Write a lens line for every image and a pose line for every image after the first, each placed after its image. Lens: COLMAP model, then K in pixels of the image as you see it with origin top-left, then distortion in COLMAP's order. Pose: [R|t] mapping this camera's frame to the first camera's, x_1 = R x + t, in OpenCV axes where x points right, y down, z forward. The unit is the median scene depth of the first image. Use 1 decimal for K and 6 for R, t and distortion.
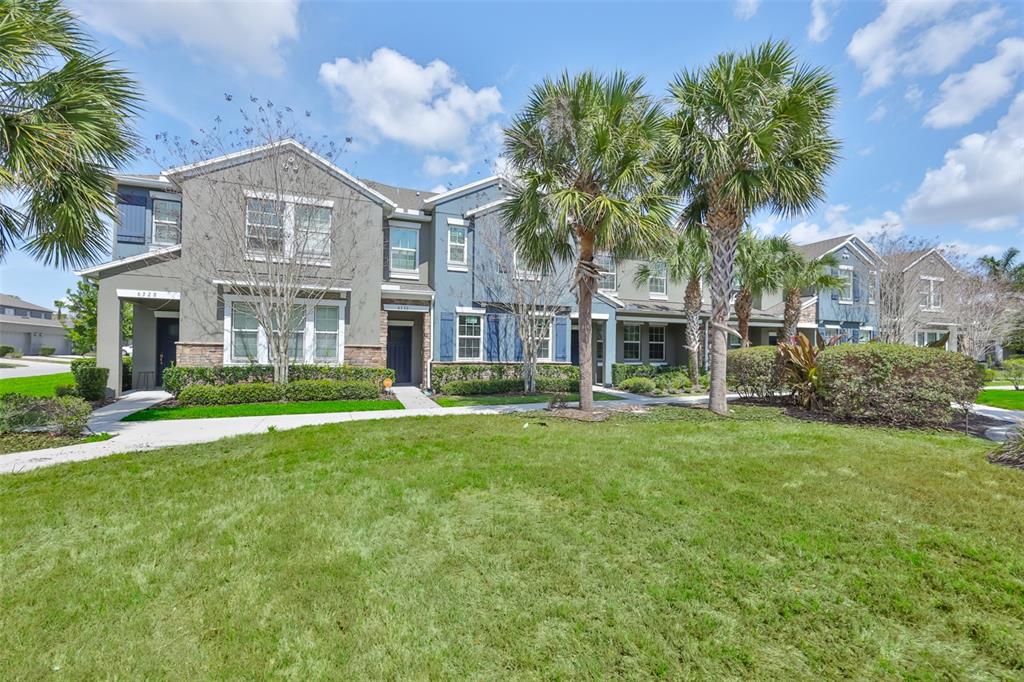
lens RADIAL K [[428.3, 0, 507.6], [0, 428.3, 348.2], [0, 0, 1]] dist [0.002435, 0.000631]
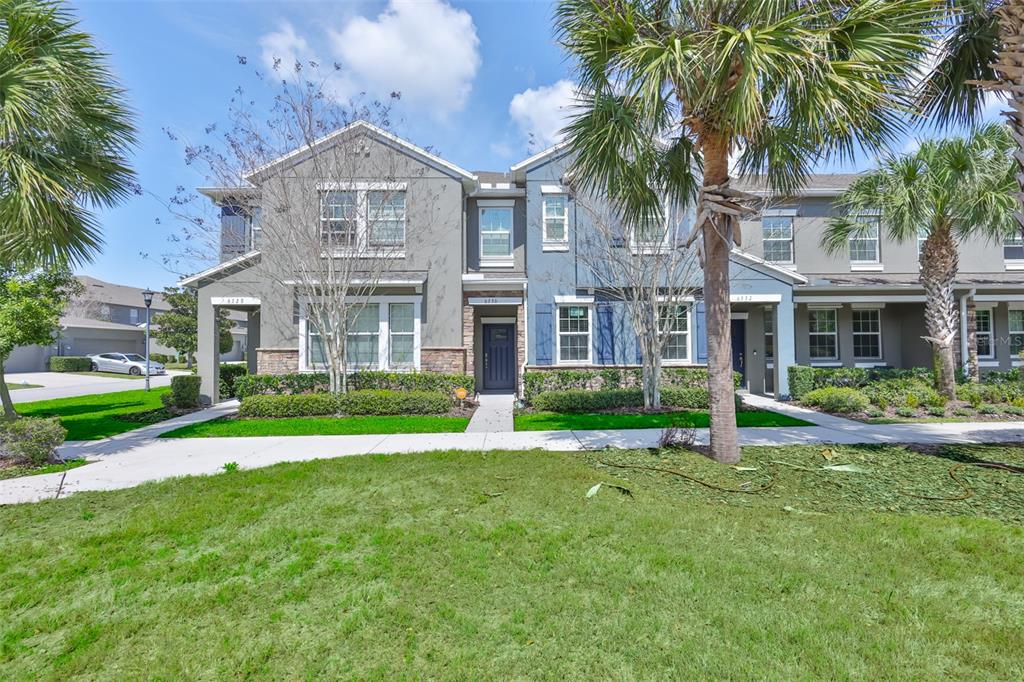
lens RADIAL K [[428.3, 0, 505.8], [0, 428.3, 340.3], [0, 0, 1]] dist [0.002435, 0.000631]
pose [[0.937188, -0.026888, -0.347787, 0.068892], [0.021499, 0.999582, -0.019344, -0.001559], [0.348162, 0.010652, 0.937374, 0.230782]]
